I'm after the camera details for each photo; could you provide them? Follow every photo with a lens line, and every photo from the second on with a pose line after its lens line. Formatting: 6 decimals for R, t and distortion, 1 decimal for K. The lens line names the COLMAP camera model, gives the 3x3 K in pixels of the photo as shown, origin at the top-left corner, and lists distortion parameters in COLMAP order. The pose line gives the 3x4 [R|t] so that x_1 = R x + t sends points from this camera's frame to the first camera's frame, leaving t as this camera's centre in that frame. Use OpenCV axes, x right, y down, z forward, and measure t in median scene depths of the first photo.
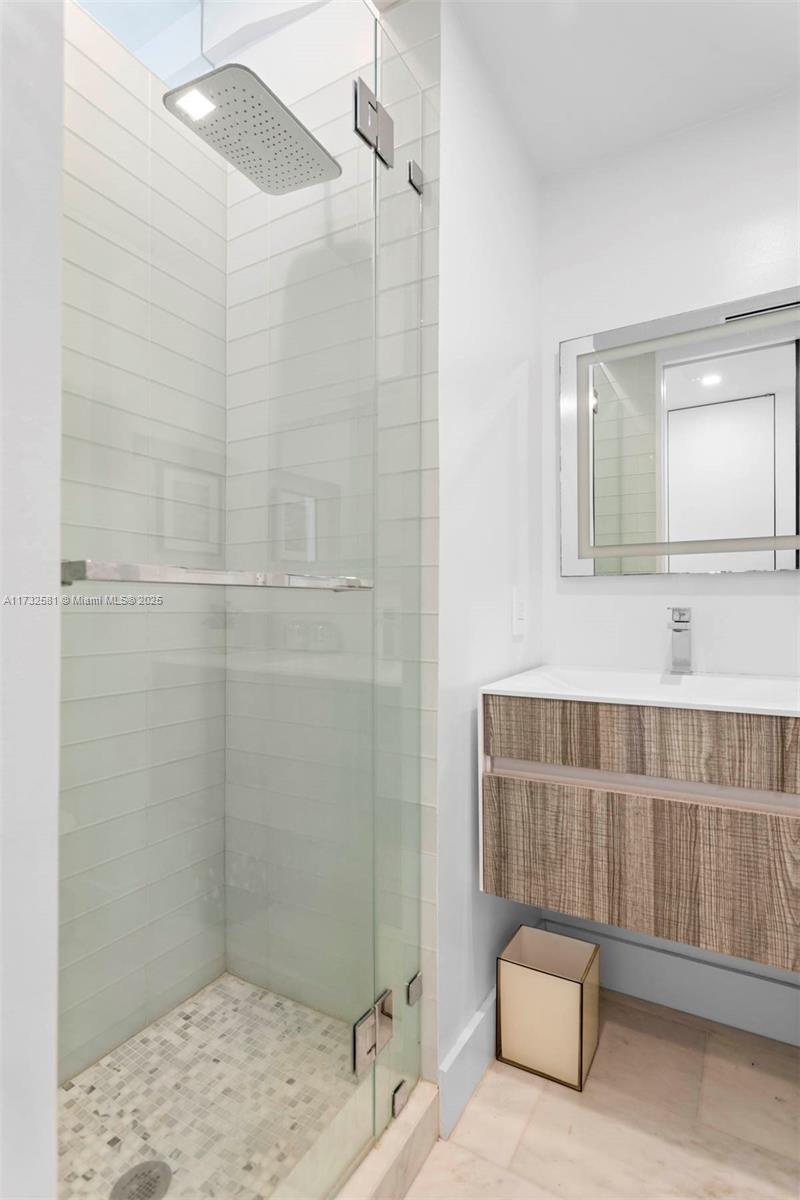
lens RADIAL K [[594.0, 0, 399.7], [0, 594.0, 599.5], [0, 0, 1]] dist [-0.005309, 0.003117]
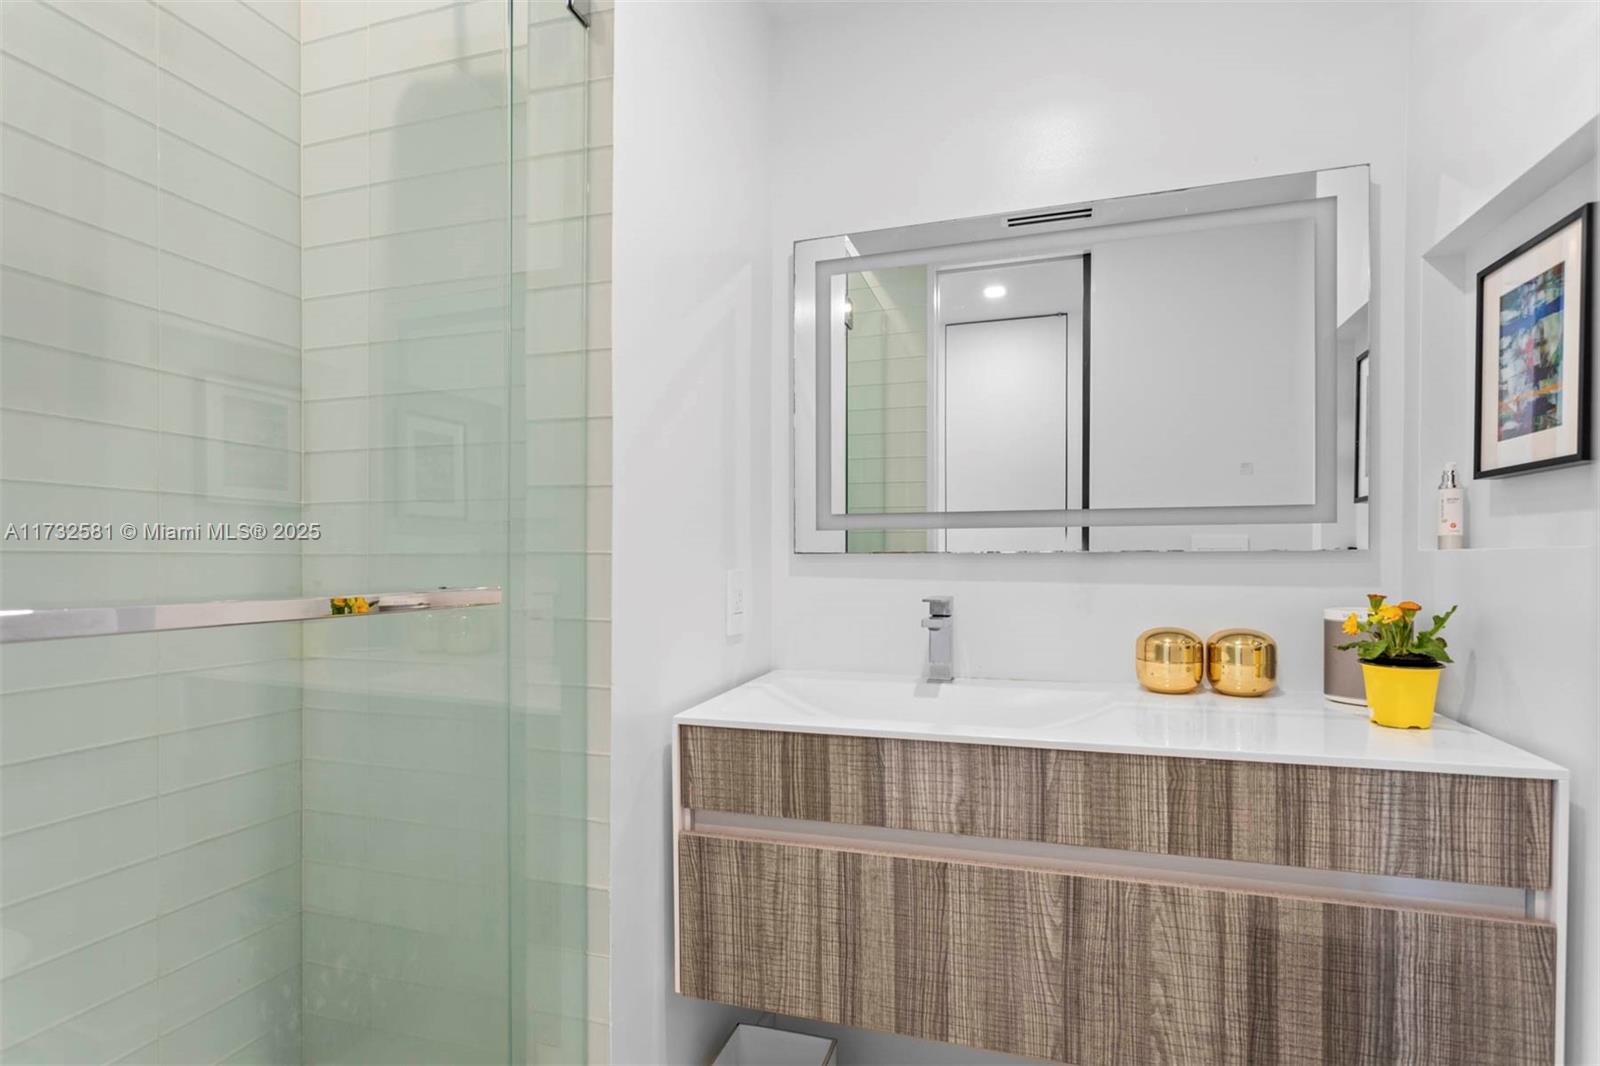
lens RADIAL K [[792.0, 0, 800.4], [0, 792.0, 545.2], [0, 0, 1]] dist [-0.005309, 0.003117]
pose [[0.976080, 0.002581, 0.217395, 0.074921], [-0.004599, 0.999951, 0.008778, -0.072244], [-0.217362, -0.009567, 0.976044, 0.021476]]
